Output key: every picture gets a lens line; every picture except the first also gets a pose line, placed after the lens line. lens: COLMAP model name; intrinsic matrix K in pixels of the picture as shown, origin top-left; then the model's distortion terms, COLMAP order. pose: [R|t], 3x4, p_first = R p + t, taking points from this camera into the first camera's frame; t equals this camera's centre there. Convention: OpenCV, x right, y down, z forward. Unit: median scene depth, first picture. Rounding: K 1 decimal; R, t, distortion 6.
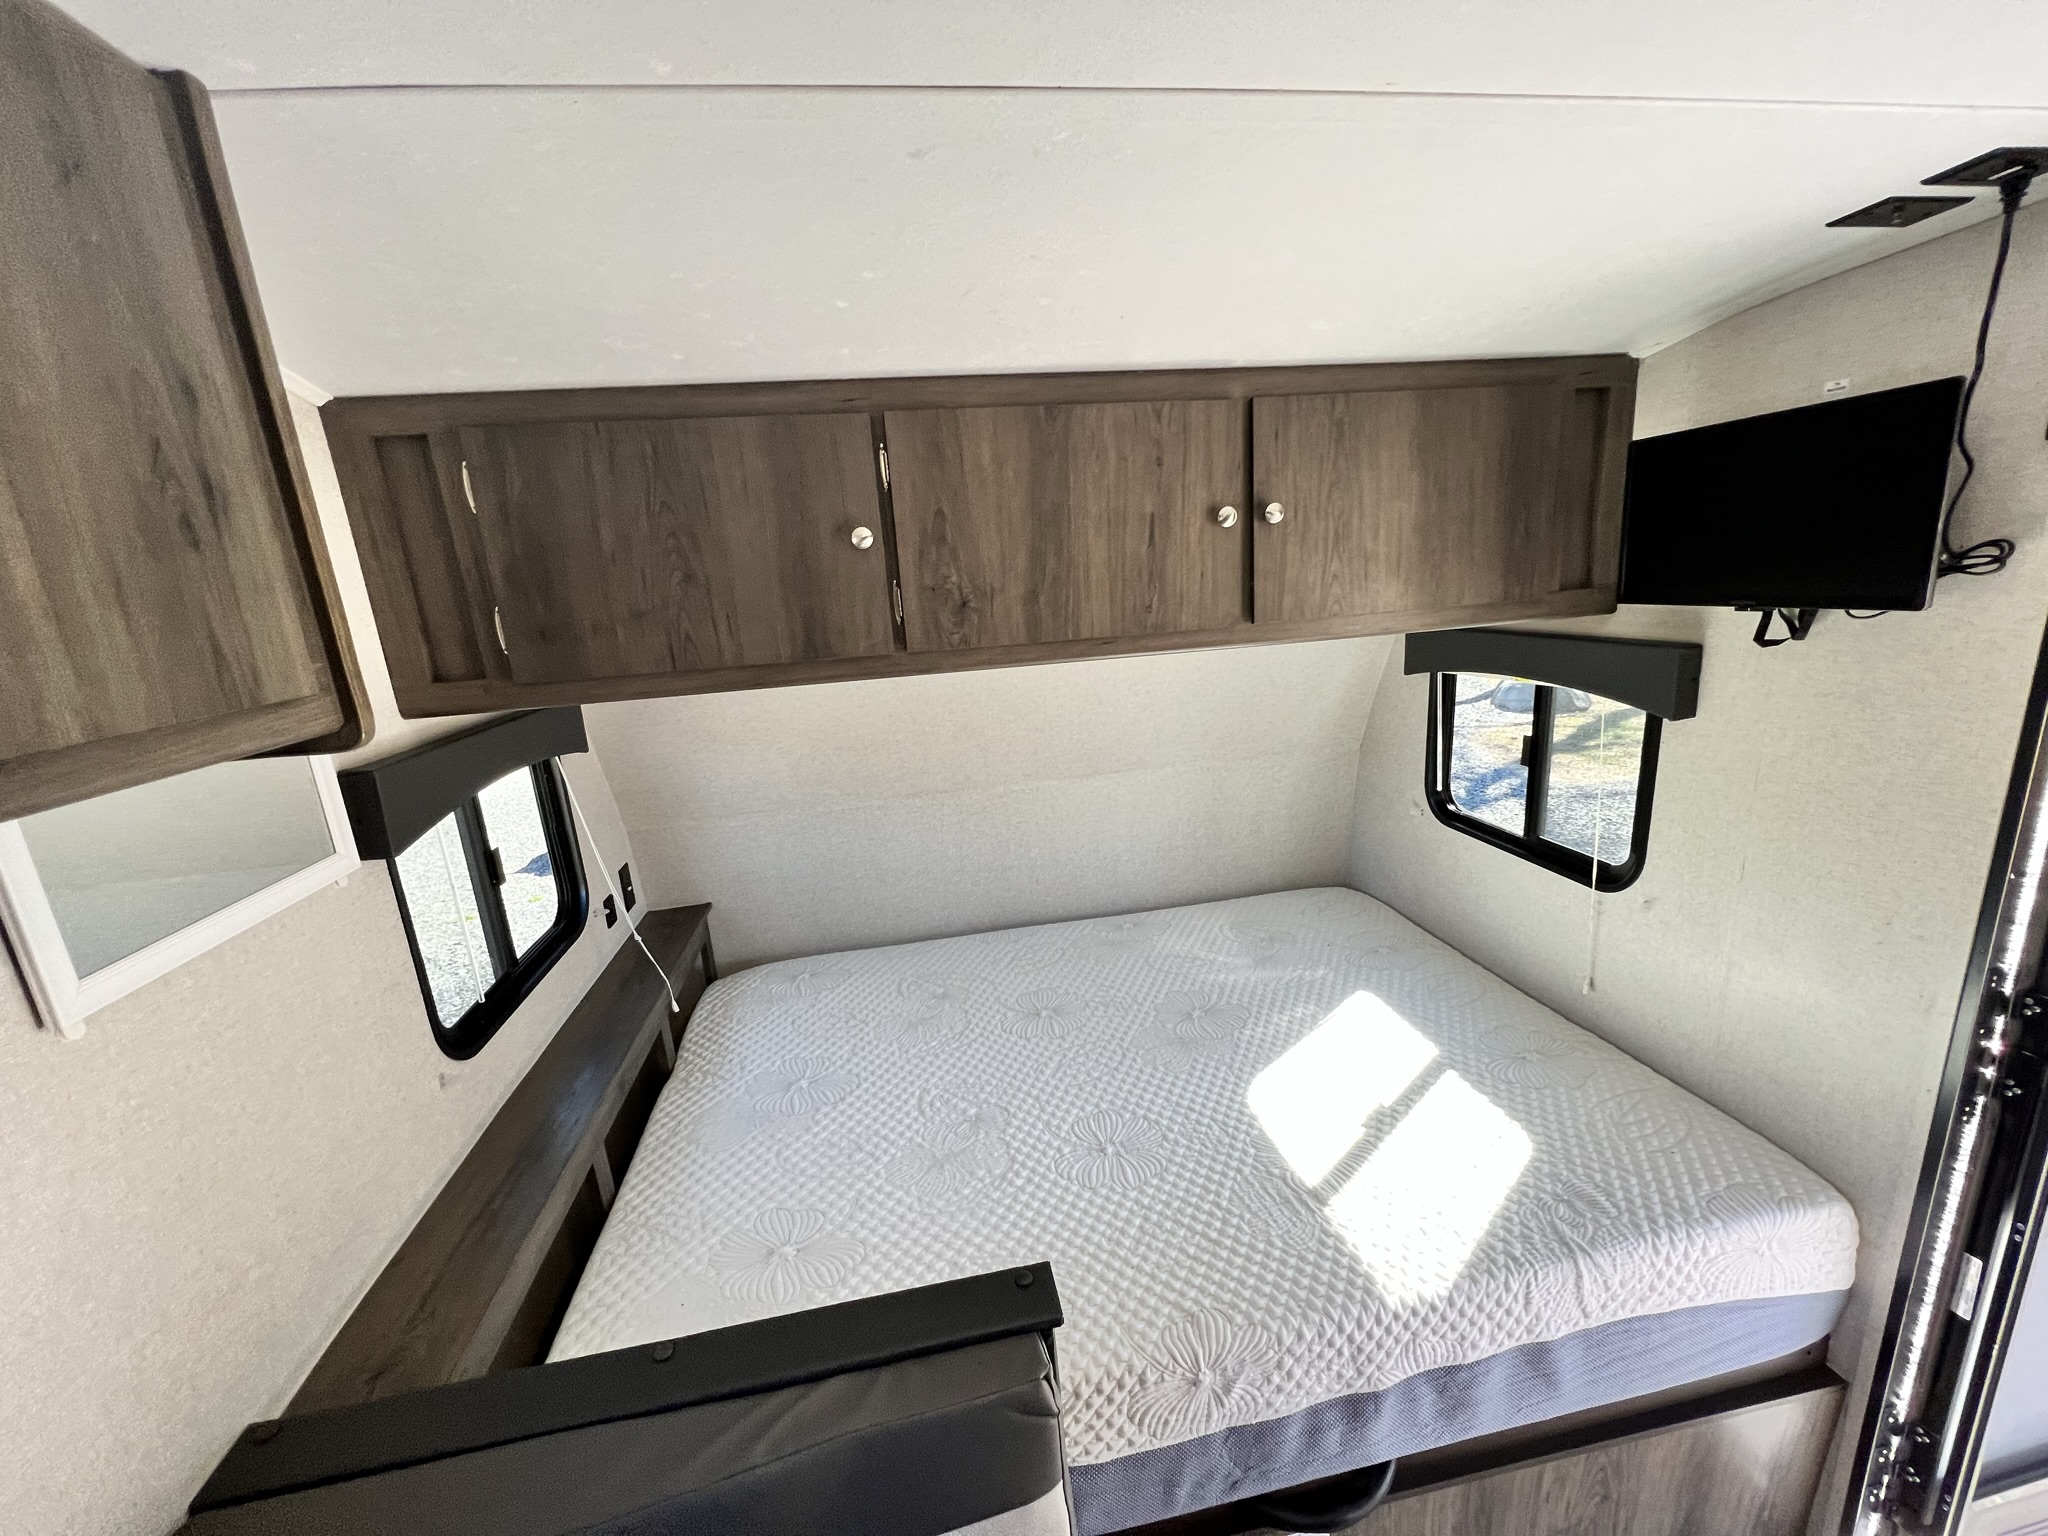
lens RADIAL K [[817.0, 0, 1026.0], [0, 817.0, 771.0], [0, 0, 1]] dist [-0.001032, 0.000365]
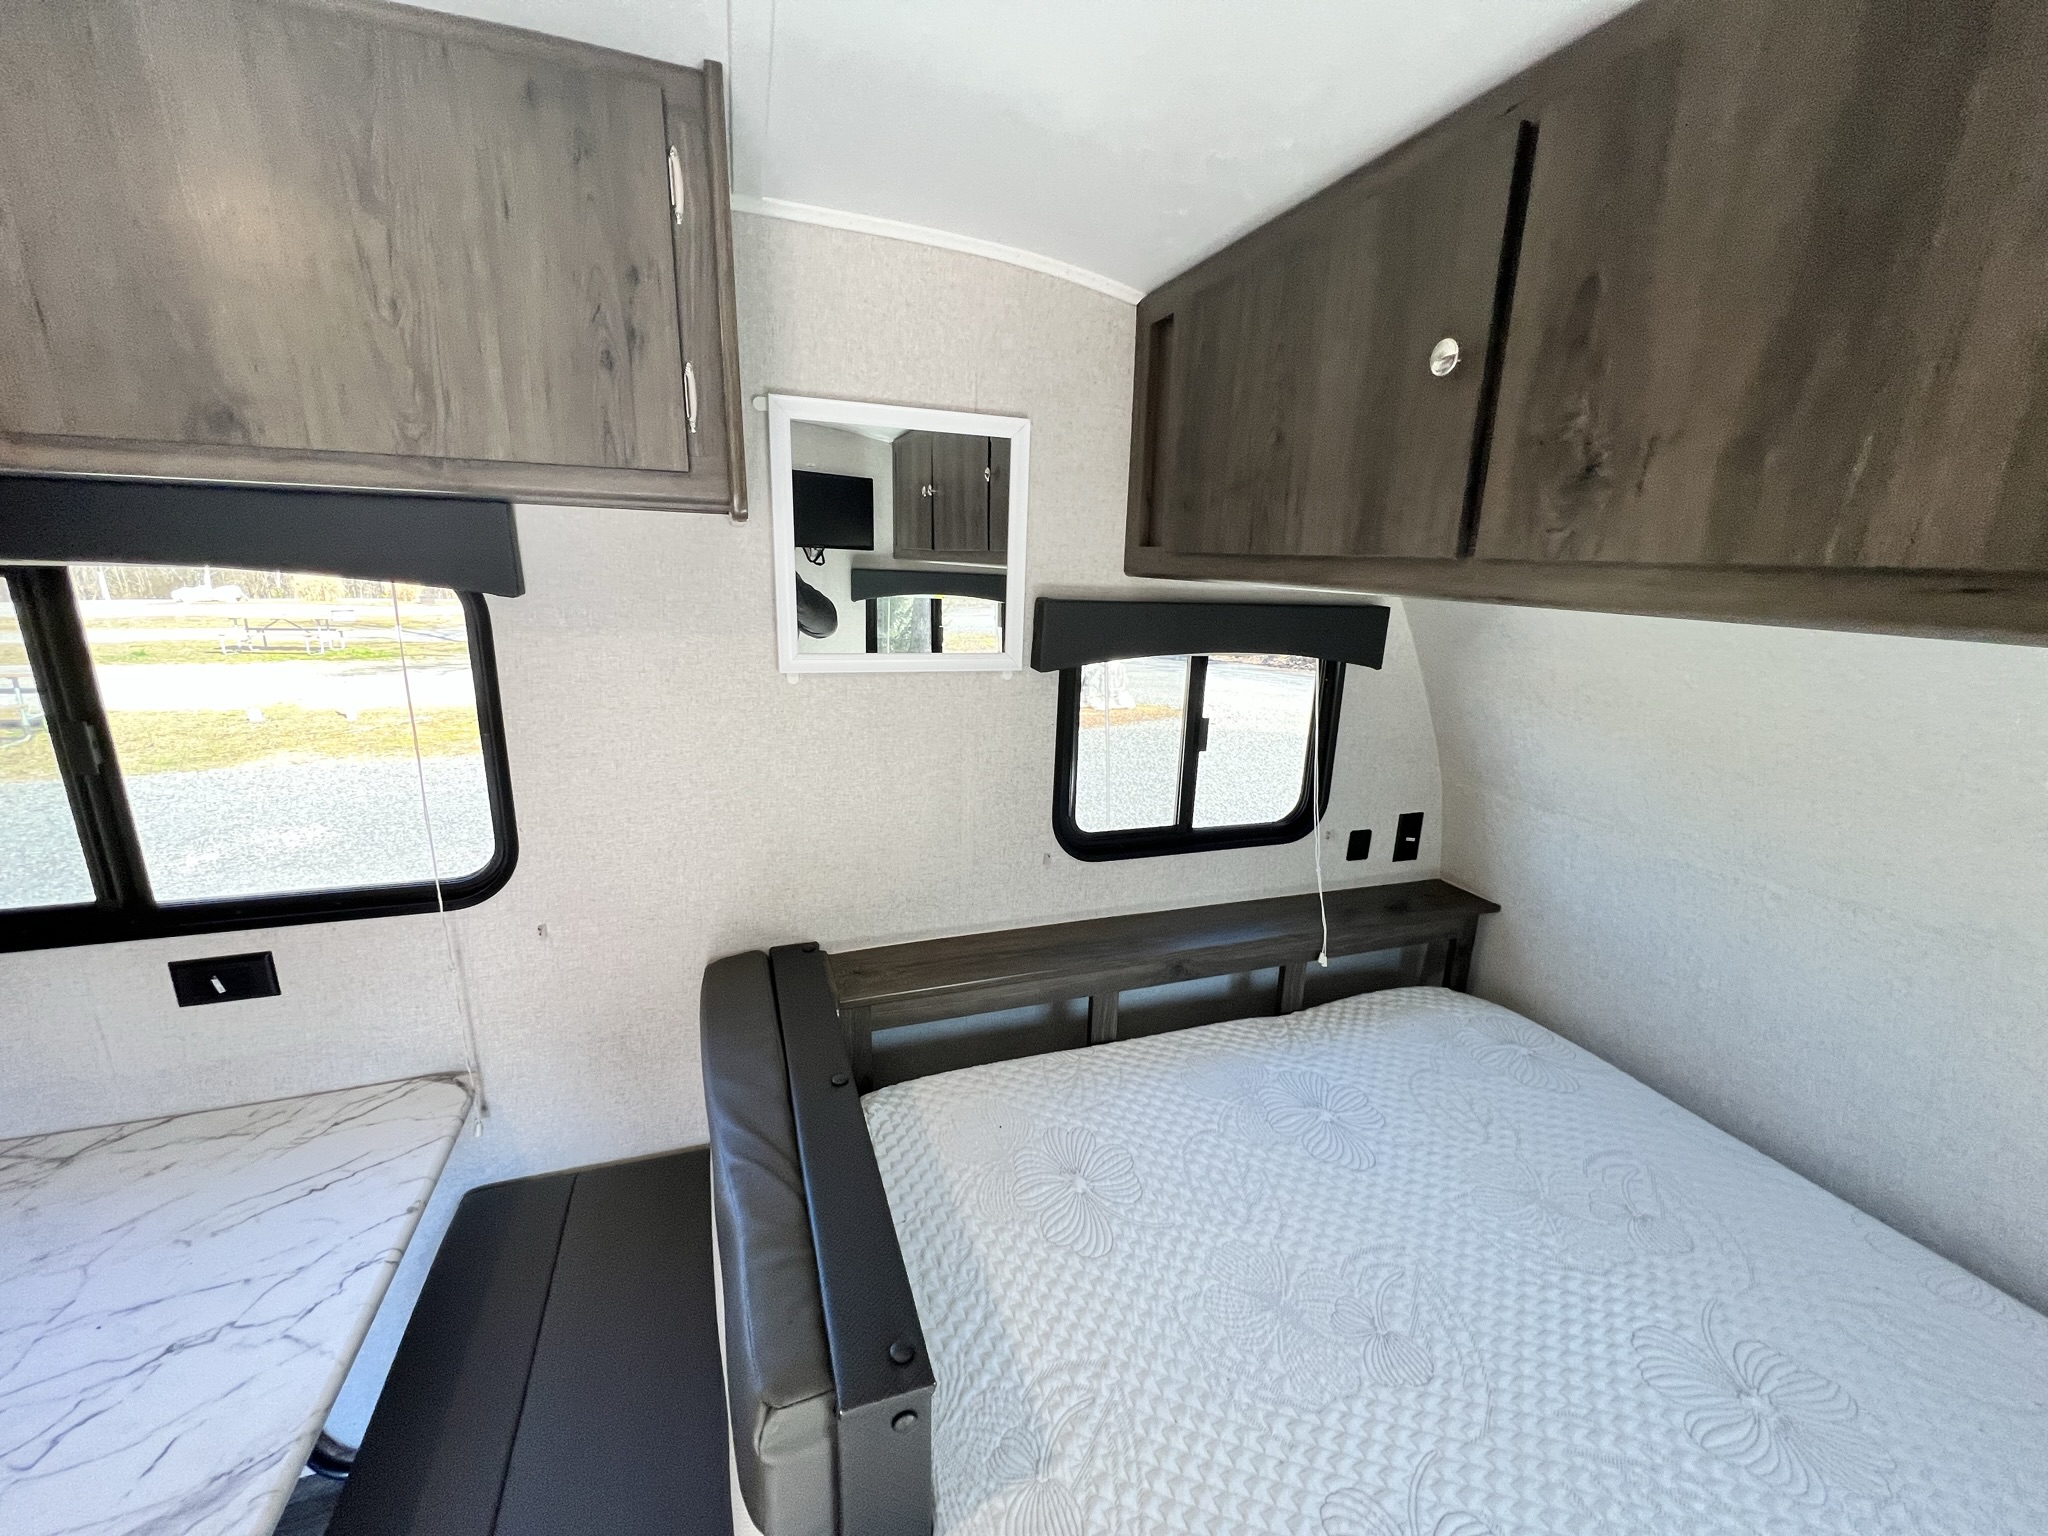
lens RADIAL K [[817.0, 0, 1025.8], [0, 817.0, 768.6], [0, 0, 1]] dist [-0.001032, 0.000365]
pose [[0.177959, 0.317367, -0.931455, 0.392230], [-0.280155, 0.923733, 0.261211, -0.068462], [0.943315, 0.214467, 0.253298, 0.581882]]
